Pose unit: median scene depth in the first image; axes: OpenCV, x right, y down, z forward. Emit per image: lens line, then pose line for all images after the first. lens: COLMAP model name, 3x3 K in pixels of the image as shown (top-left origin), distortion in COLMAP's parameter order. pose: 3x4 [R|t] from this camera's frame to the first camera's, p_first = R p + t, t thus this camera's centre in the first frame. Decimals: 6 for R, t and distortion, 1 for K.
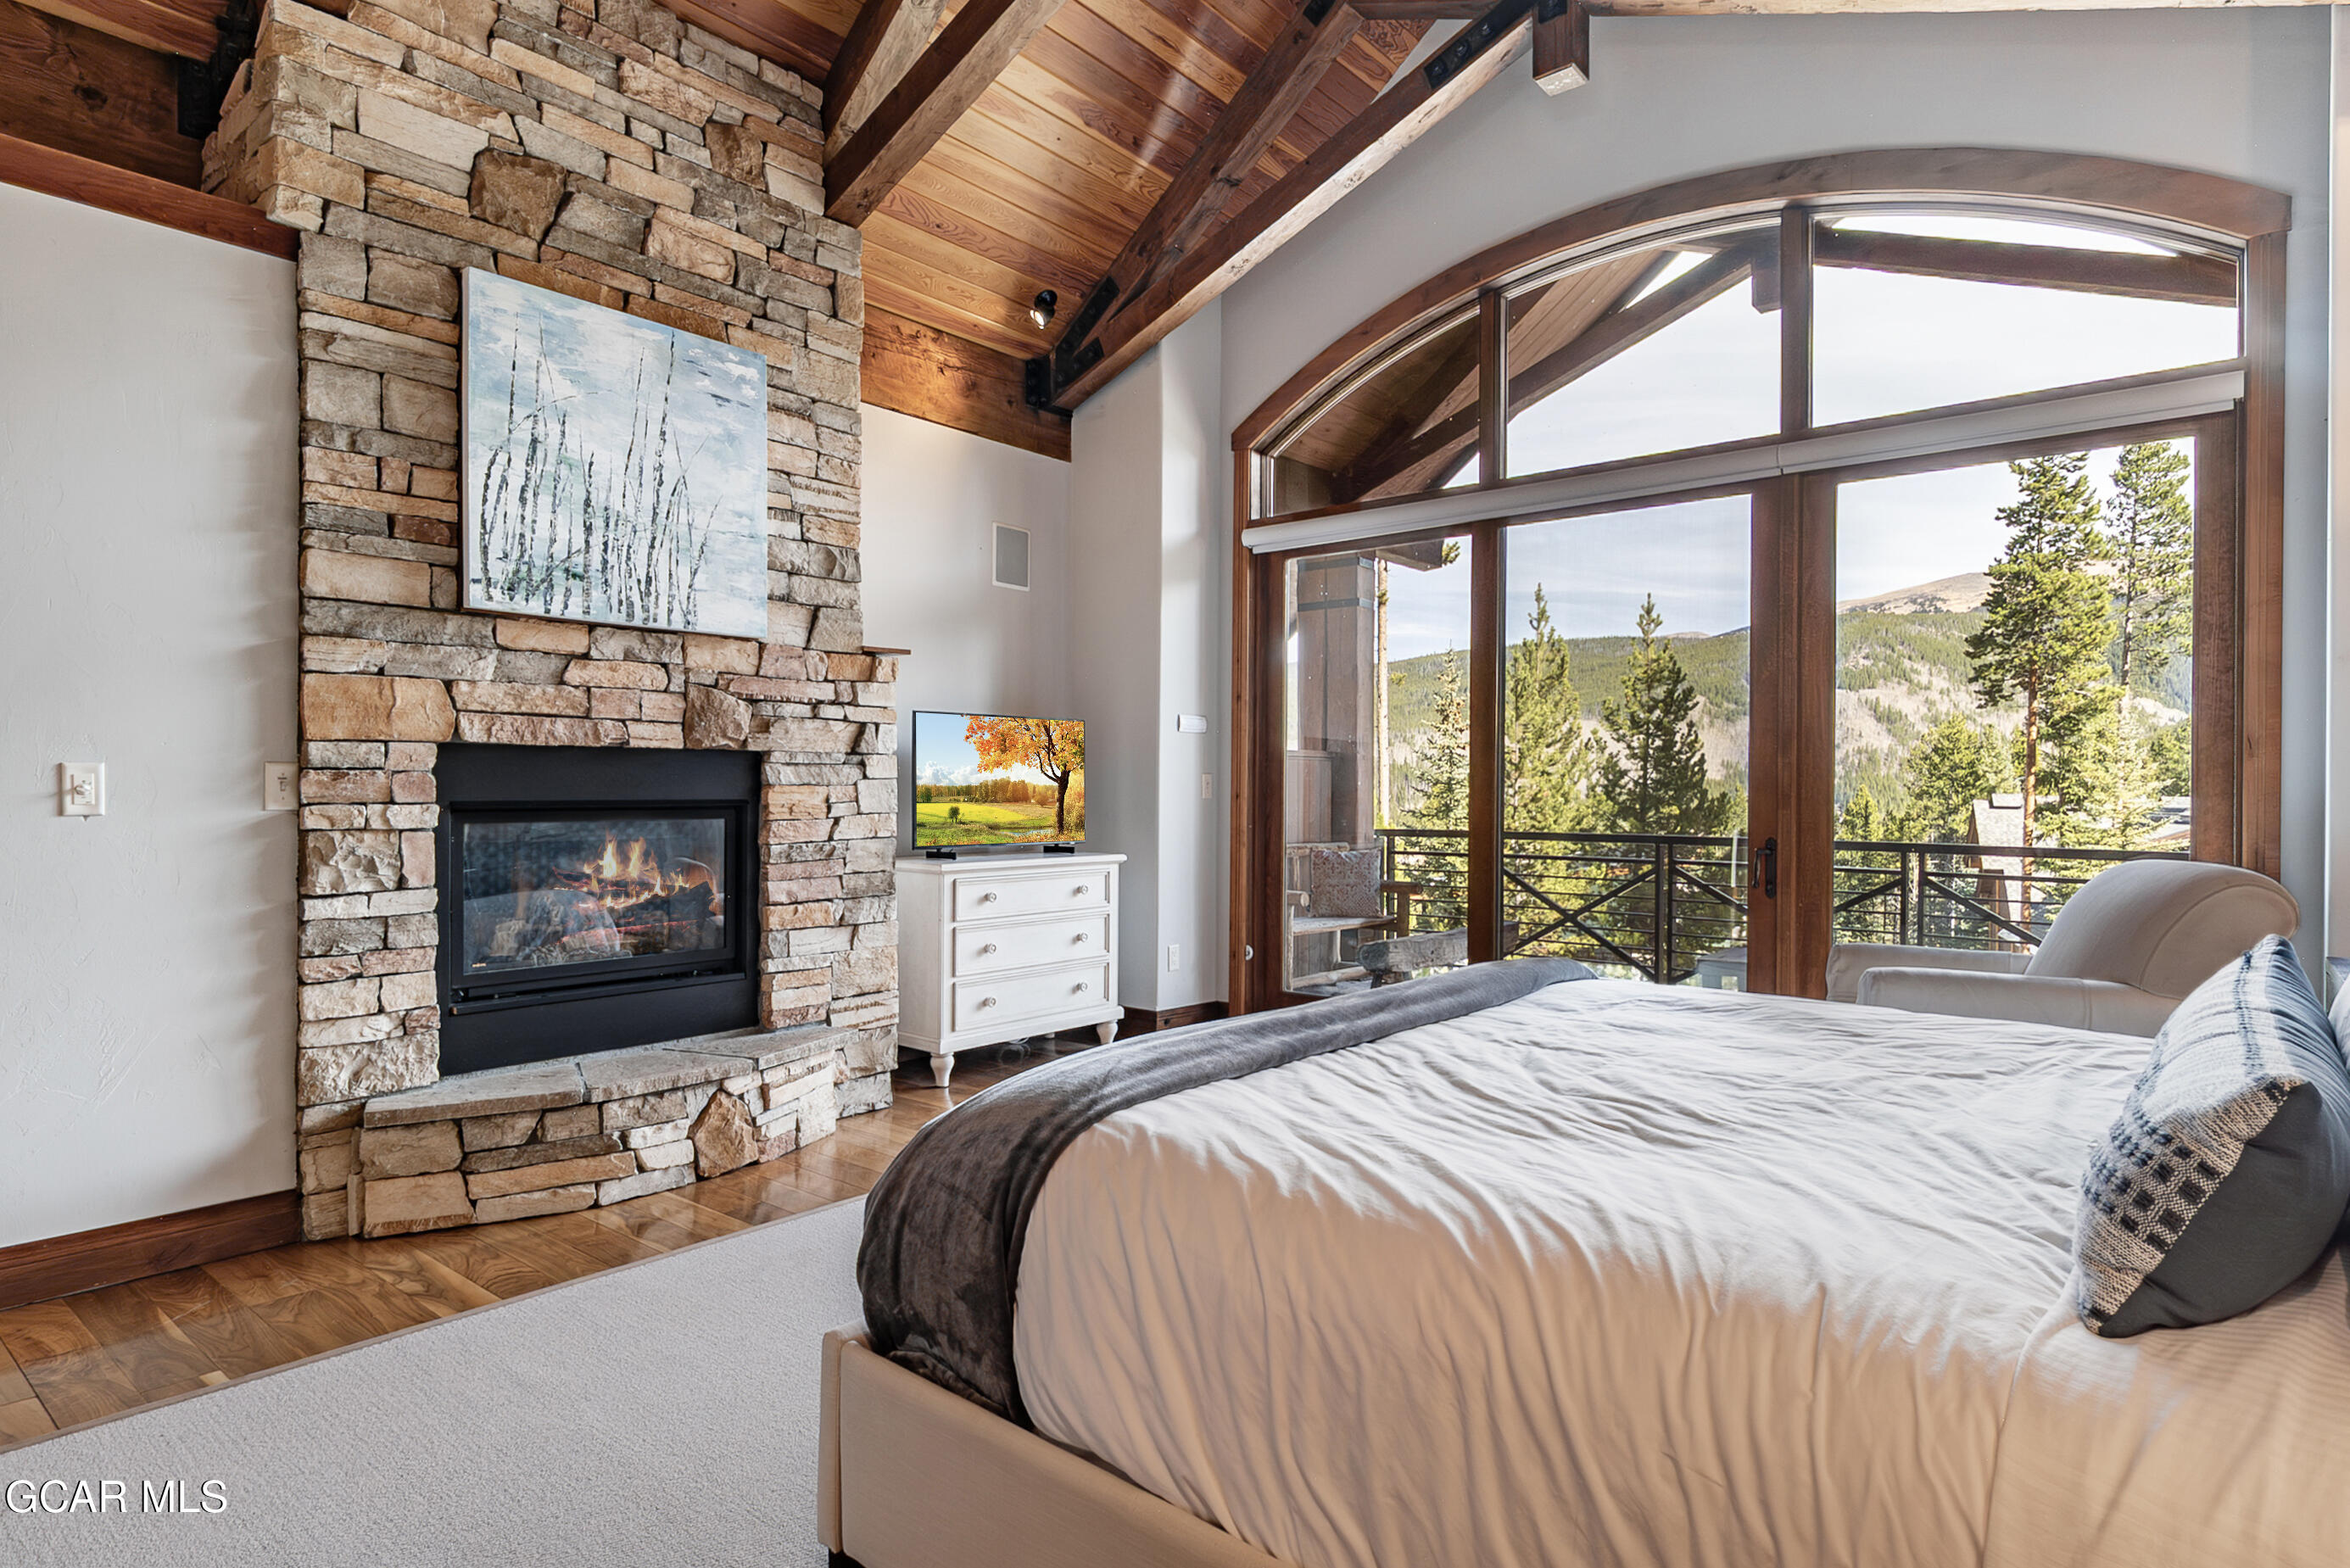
lens RADIAL K [[1274.6, 0, 1174.7], [0, 1274.6, 795.1], [0, 0, 1]] dist [0.002020, -0.000871]
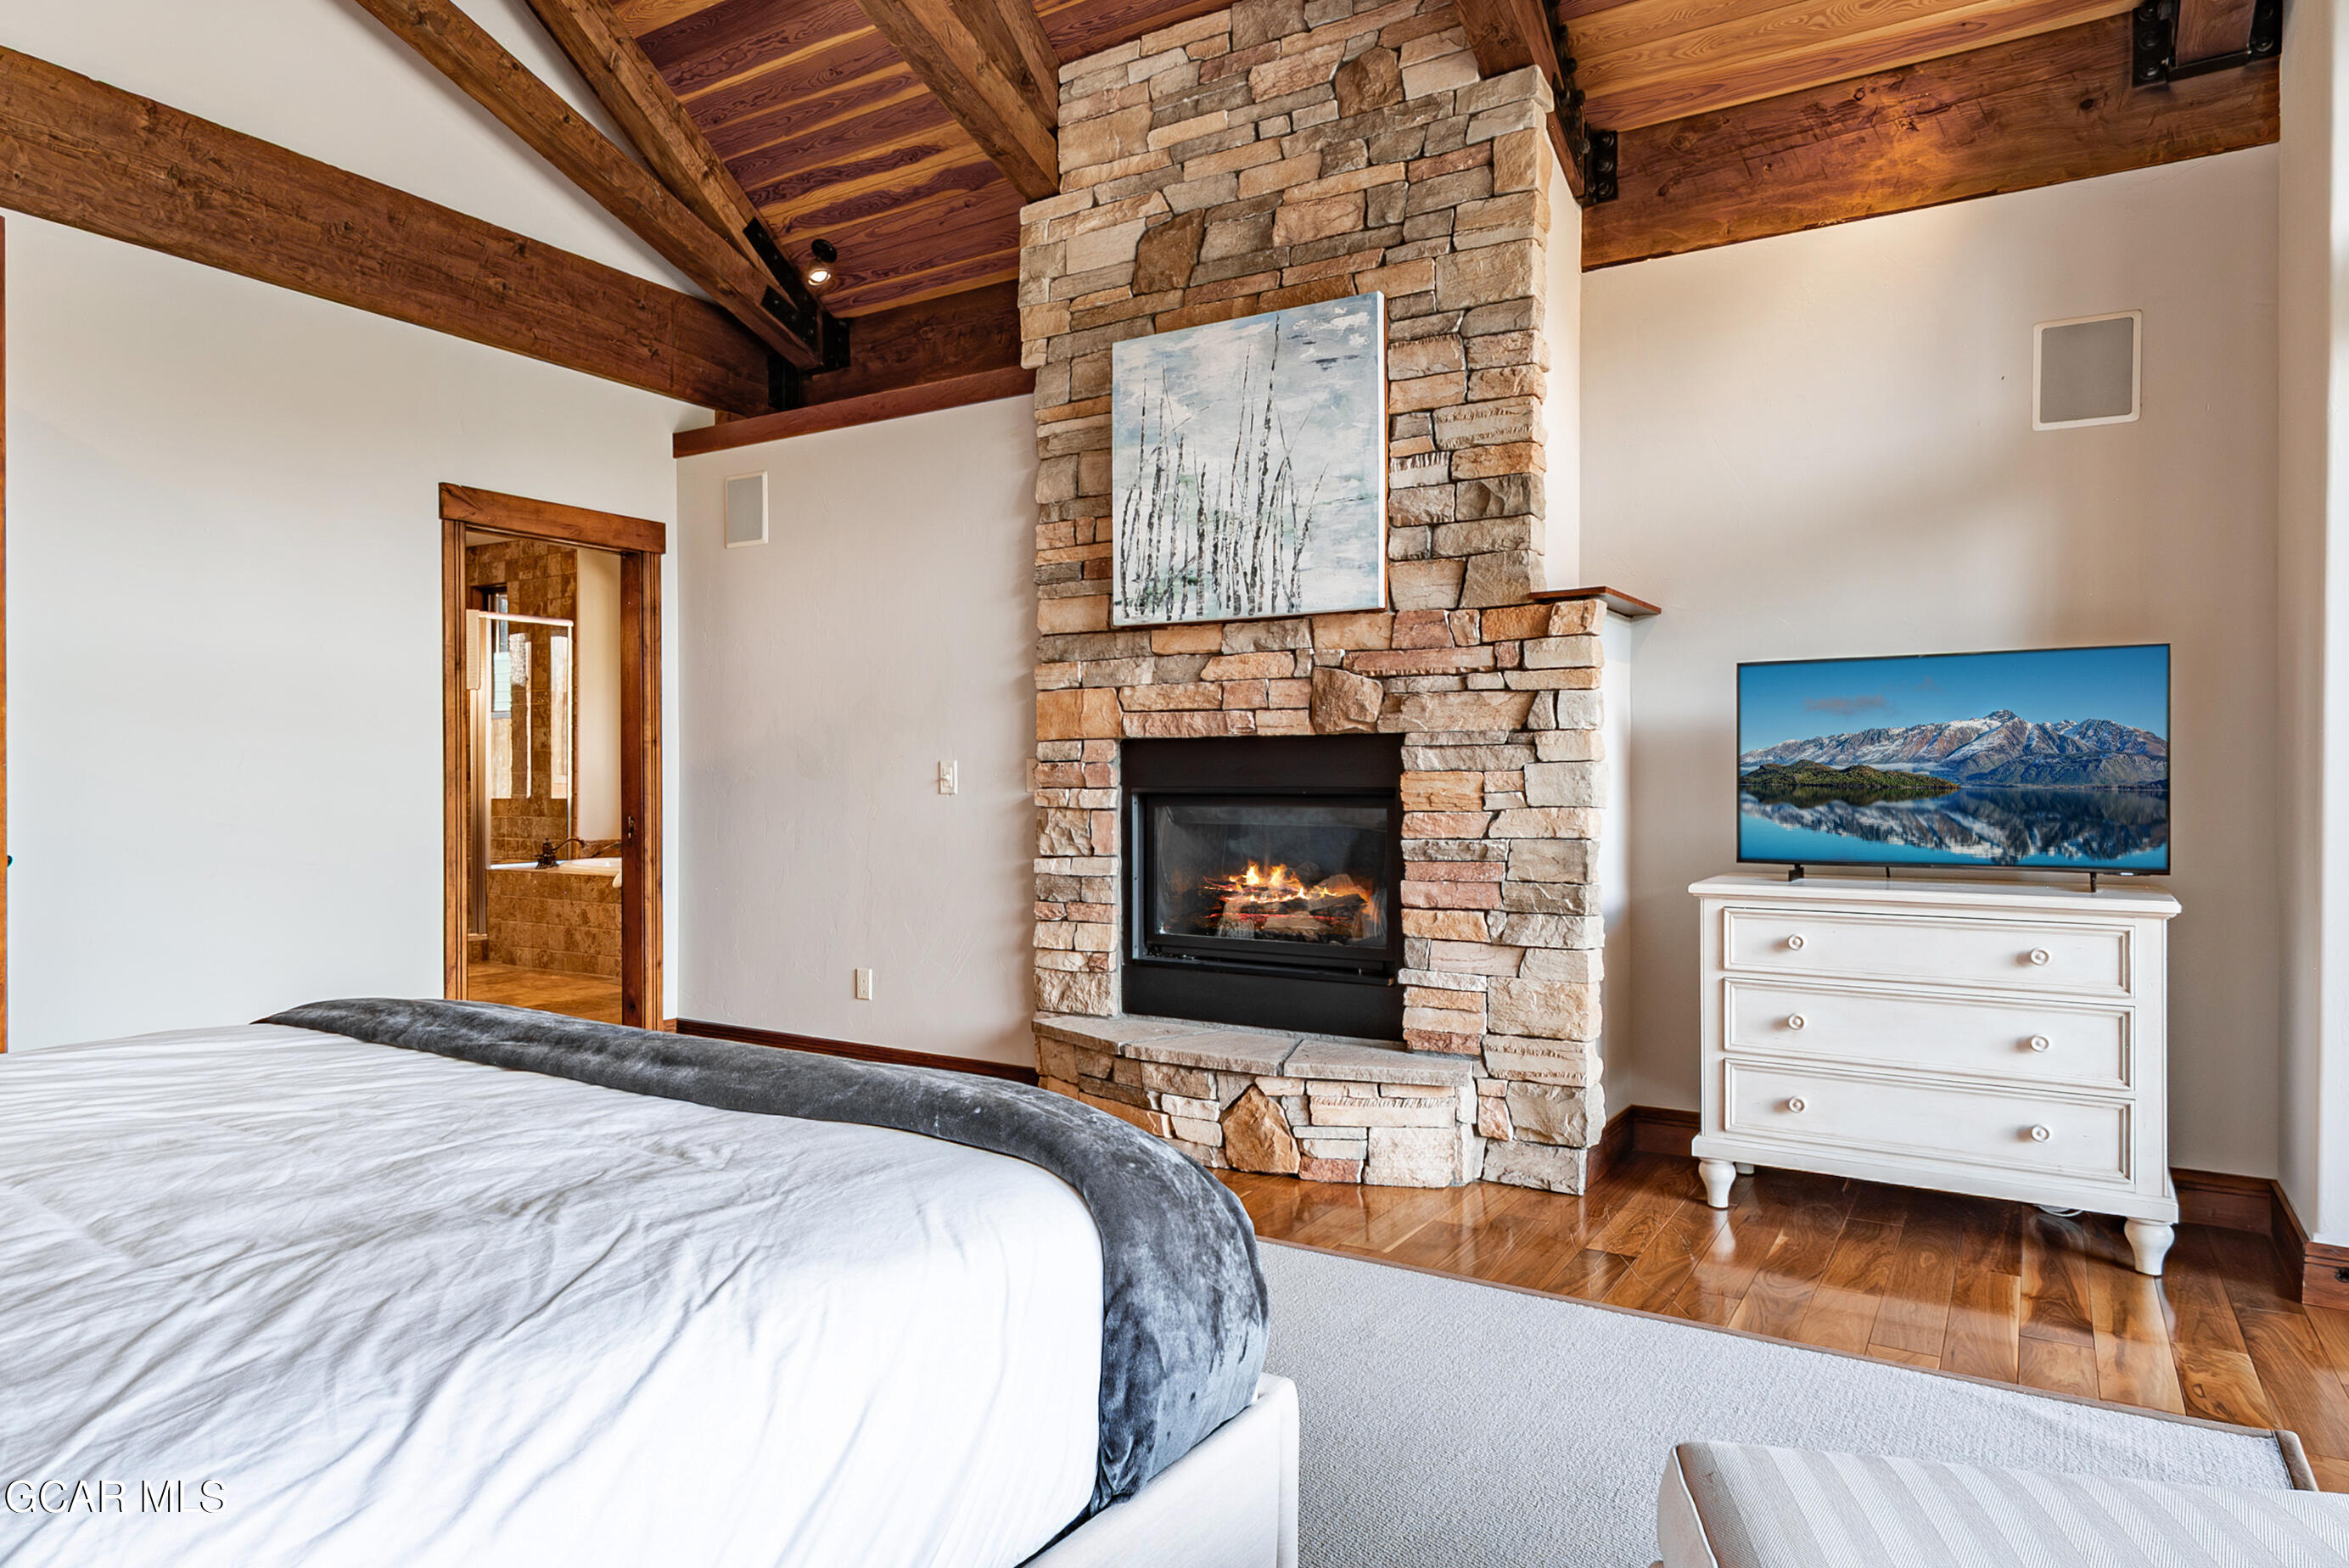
lens RADIAL K [[1374.6, 0, 1163.0], [0, 1374.6, 784.5], [0, 0, 1]] dist [0.004320, 0.000188]
pose [[0.142168, 0.003160, -0.989838, 0.661237], [-0.002993, 0.999992, 0.002763, -0.001007], [0.989838, 0.002569, 0.142176, 0.769556]]
